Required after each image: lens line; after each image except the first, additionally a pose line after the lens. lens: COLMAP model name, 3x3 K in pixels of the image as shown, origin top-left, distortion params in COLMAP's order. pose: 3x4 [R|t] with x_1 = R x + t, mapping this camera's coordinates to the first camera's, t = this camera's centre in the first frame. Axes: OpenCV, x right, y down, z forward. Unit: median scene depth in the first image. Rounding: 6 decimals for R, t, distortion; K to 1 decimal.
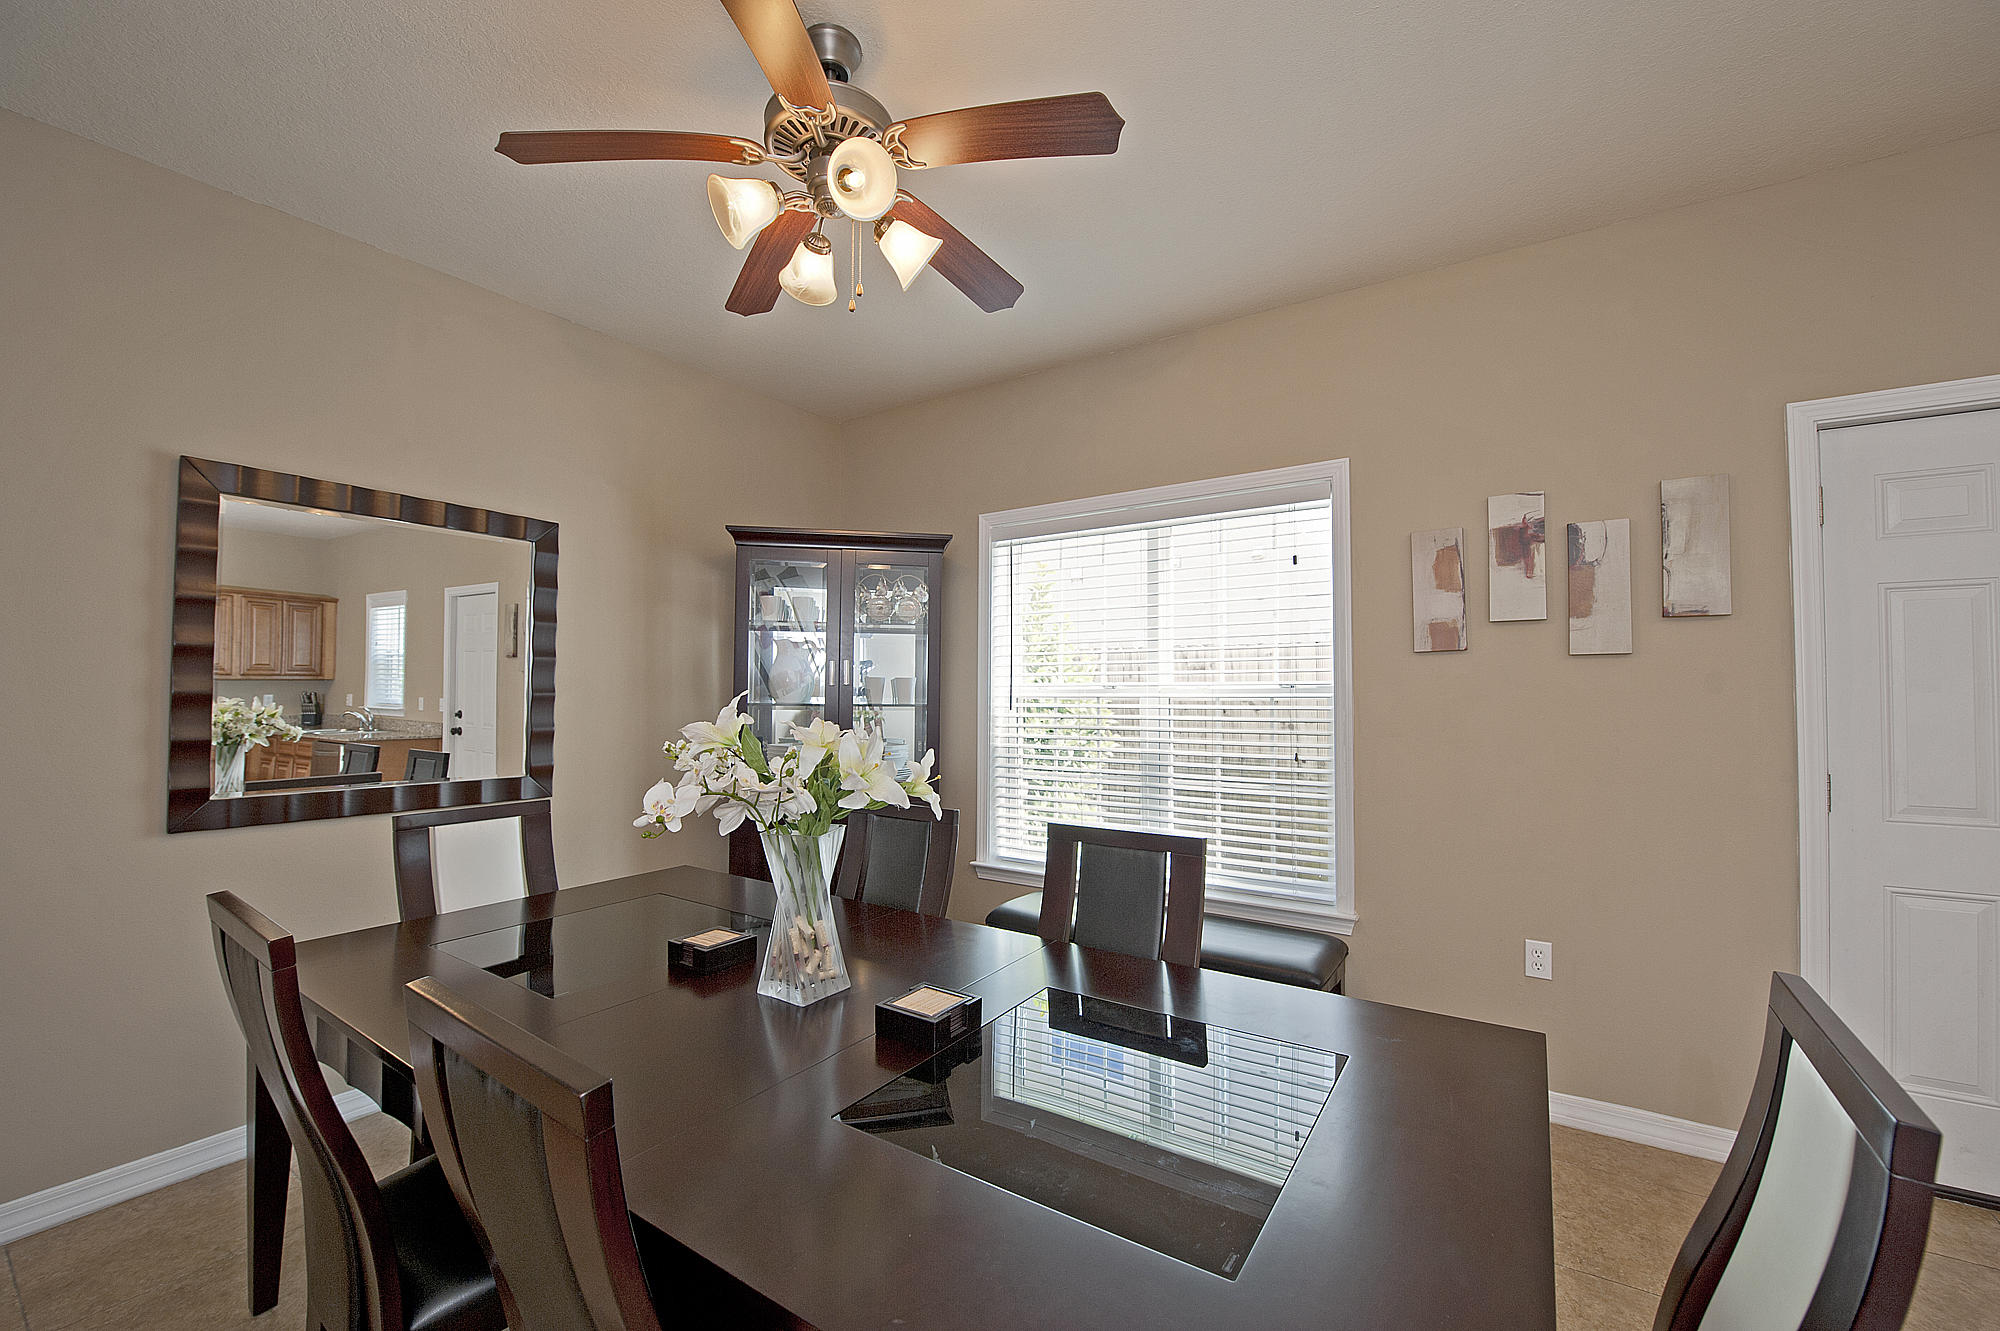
lens RADIAL K [[802.1, 0, 1000.0], [0, 802.1, 665.5], [0, 0, 1]] dist [-0.001840, -0.000278]
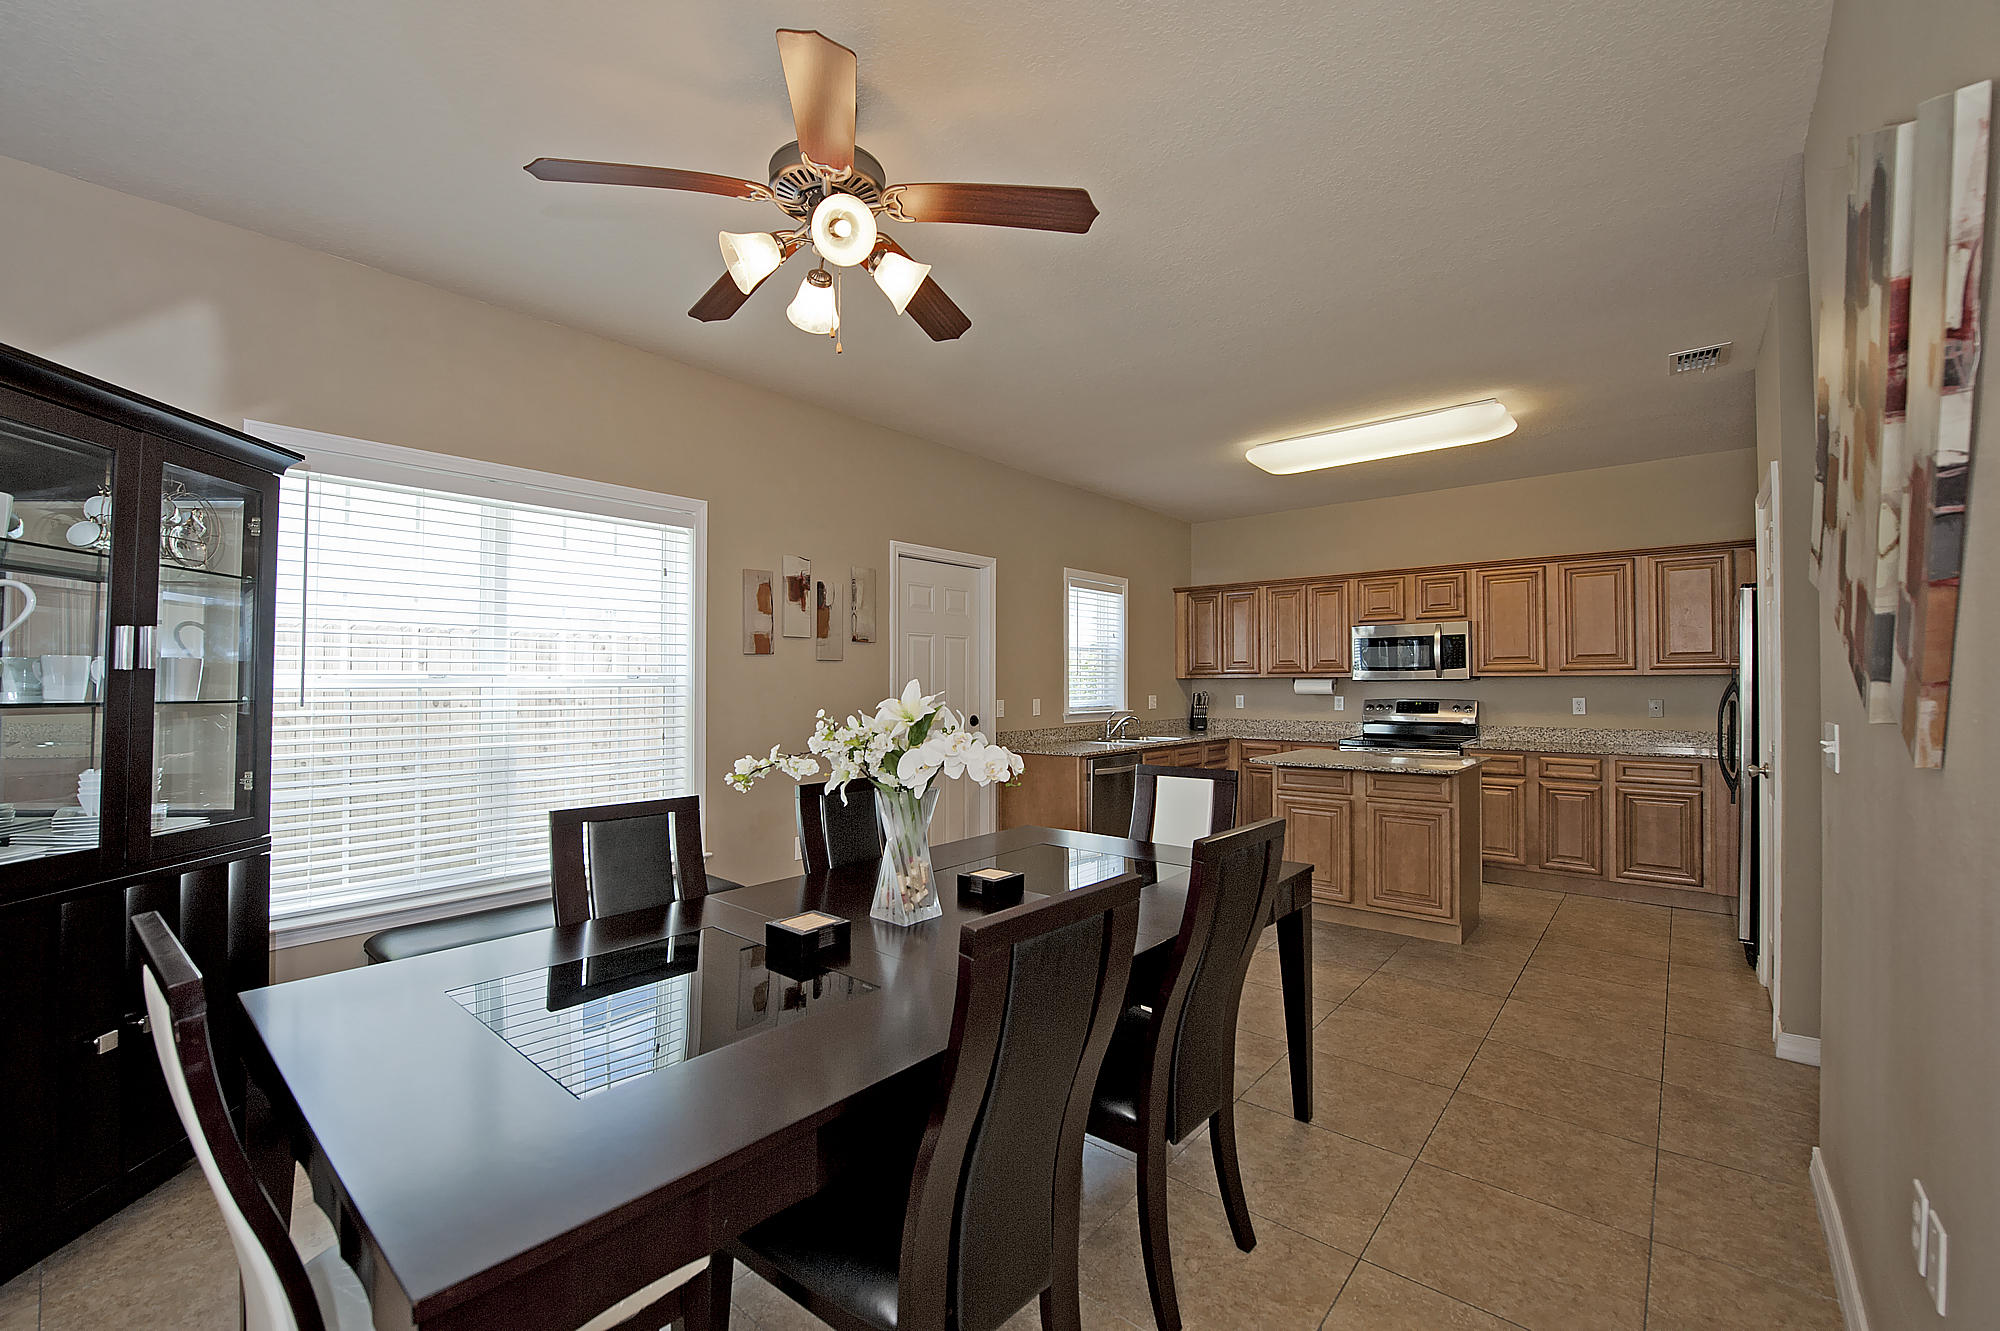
lens RADIAL K [[807.3, 0, 932.6], [0, 807.3, 689.0], [0, 0, 1]] dist [-0.015804, -0.000235]
pose [[0.177776, -0.005578, 0.984055, -0.961354], [-0.030794, 0.999463, 0.011228, 0.022089], [-0.983589, -0.032299, 0.177509, 0.494374]]
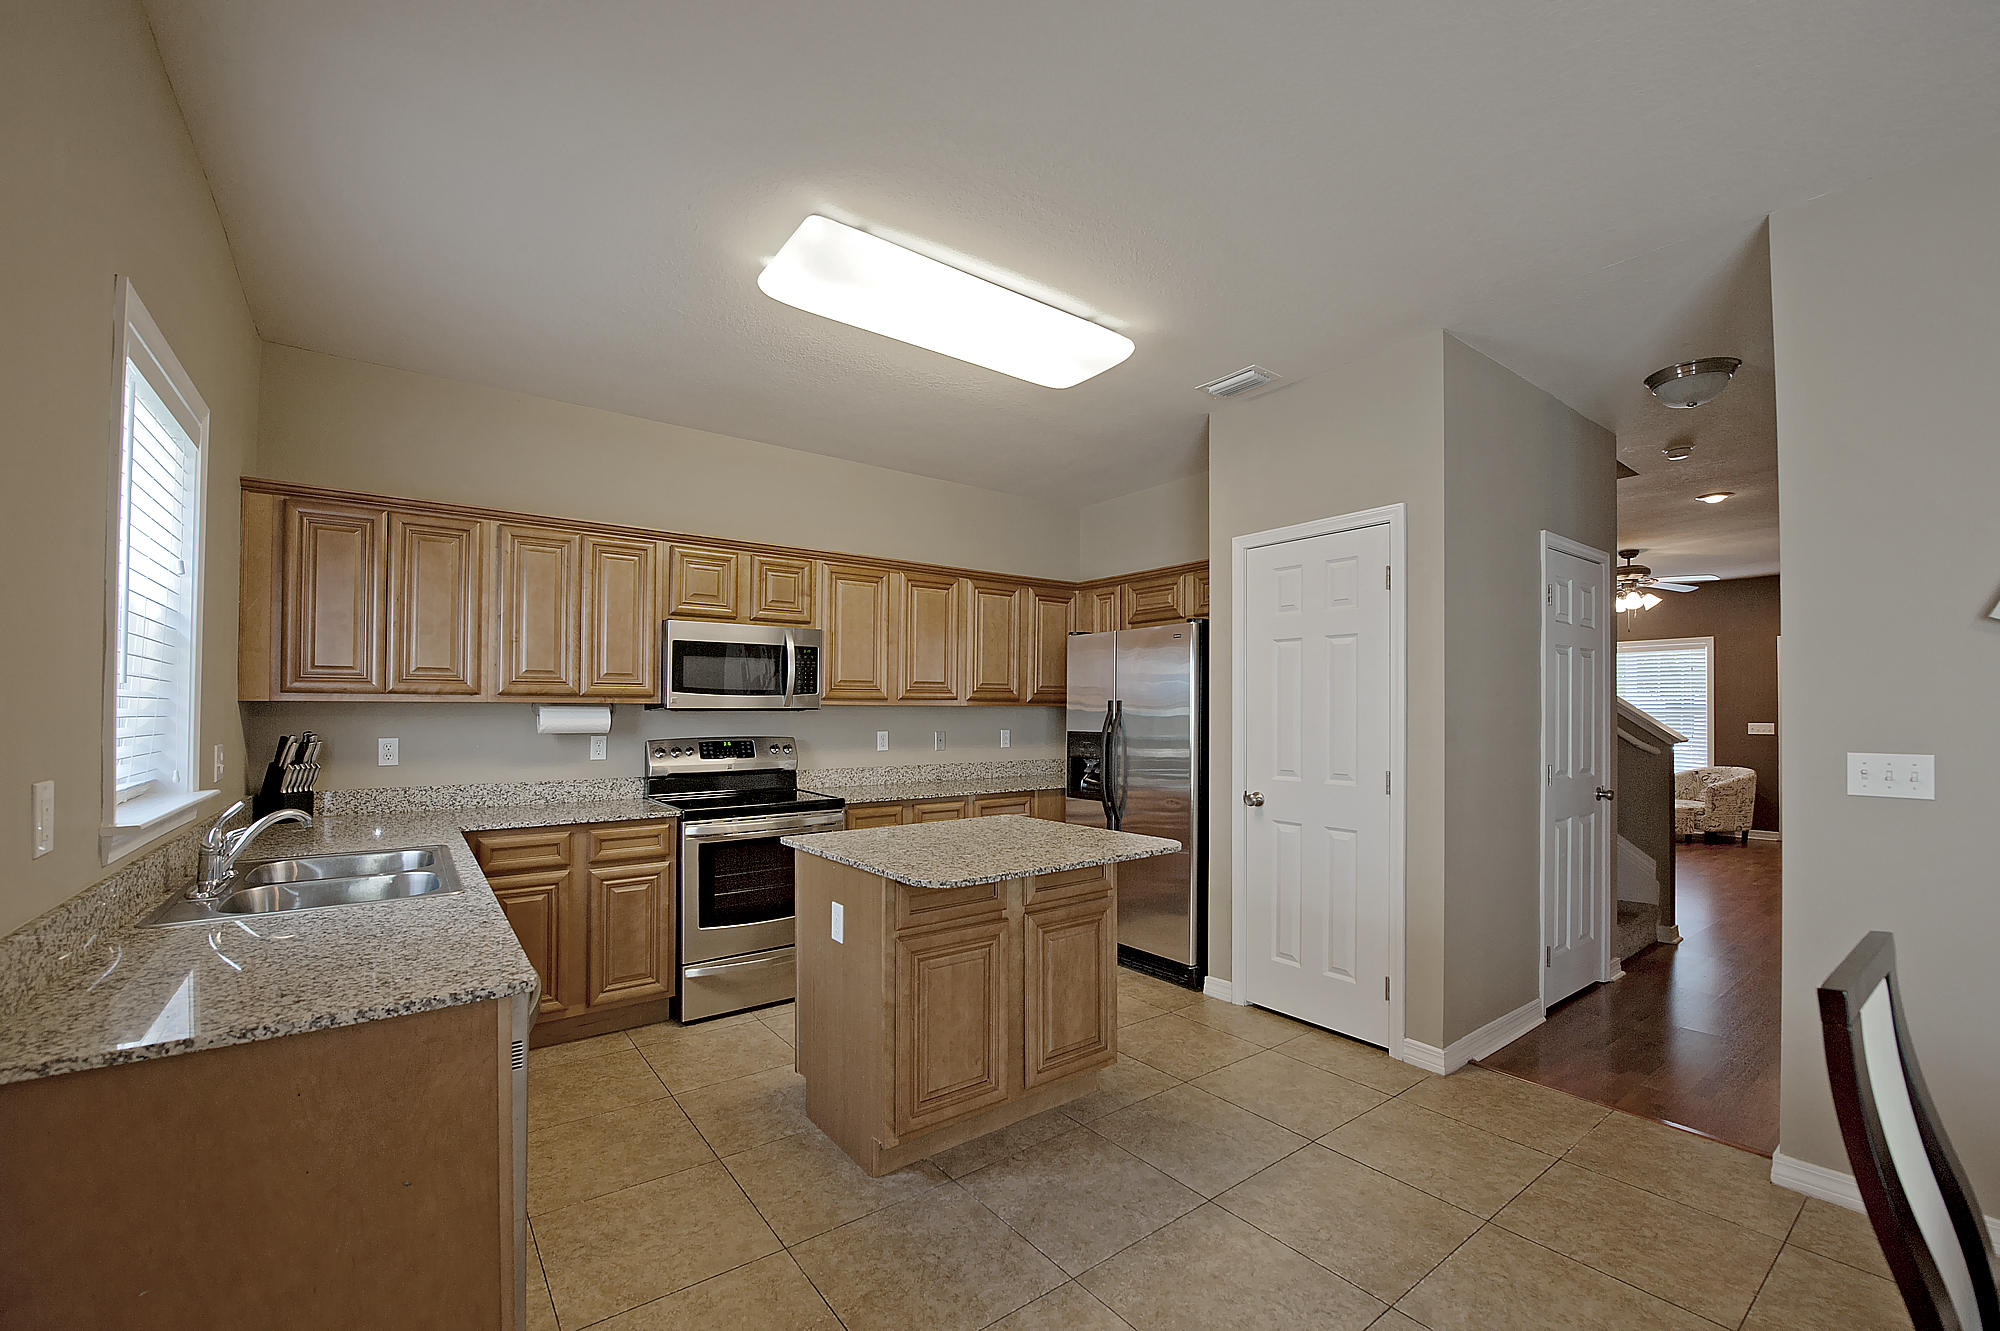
lens RADIAL K [[795.6, 0, 994.3], [0, 795.6, 707.1], [0, 0, 1]] dist [-0.018416, -0.000290]
pose [[-0.945852, 0.002855, 0.324587, 0.610797], [-0.010614, 0.999155, -0.039718, 0.031776], [-0.324426, -0.041013, -0.945022, 0.848809]]
